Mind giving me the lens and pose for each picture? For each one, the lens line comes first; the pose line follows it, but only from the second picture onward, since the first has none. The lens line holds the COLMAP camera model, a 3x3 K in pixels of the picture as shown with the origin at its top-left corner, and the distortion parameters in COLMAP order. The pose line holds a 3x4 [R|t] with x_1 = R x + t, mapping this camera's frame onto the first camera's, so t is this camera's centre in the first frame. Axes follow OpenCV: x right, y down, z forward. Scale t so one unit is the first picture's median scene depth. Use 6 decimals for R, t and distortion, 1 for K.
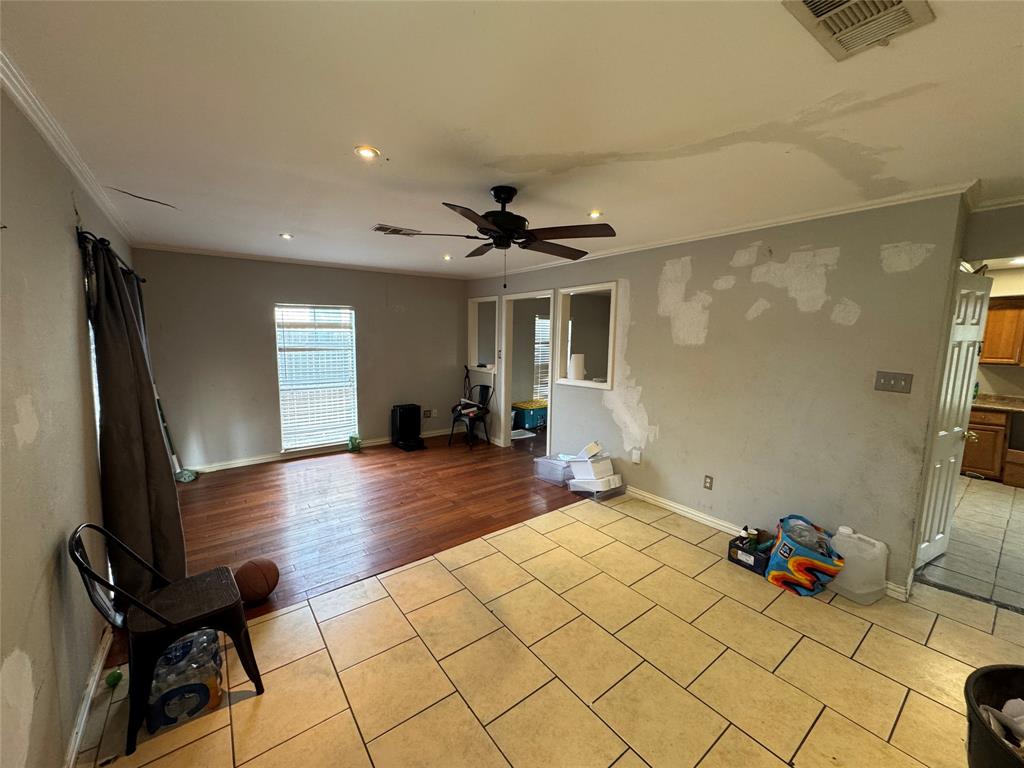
lens RADIAL K [[408.1, 0, 512.0], [0, 408.1, 384.0], [0, 0, 1]] dist [-0.002224, -0.000079]
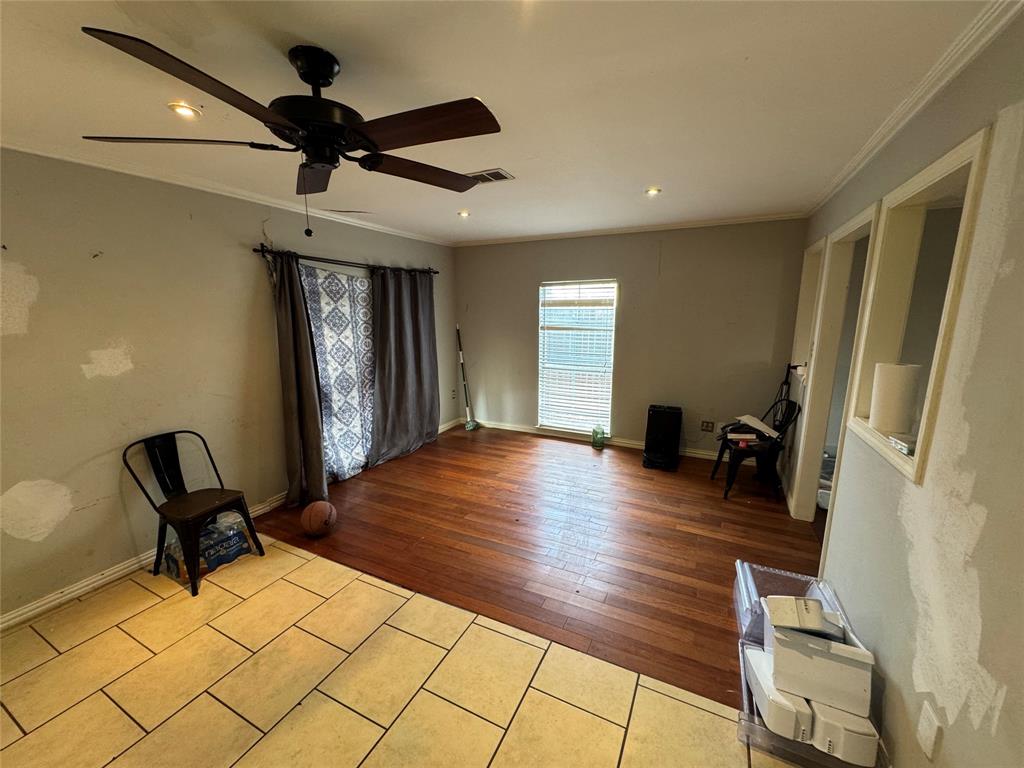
lens RADIAL K [[408.1, 0, 512.0], [0, 408.1, 384.0], [0, 0, 1]] dist [-0.002224, -0.000079]
pose [[0.443410, 0.153993, -0.882991, 0.312716], [-0.106045, 0.987225, 0.118919, -0.057962], [0.890023, 0.040907, 0.454076, 0.466033]]
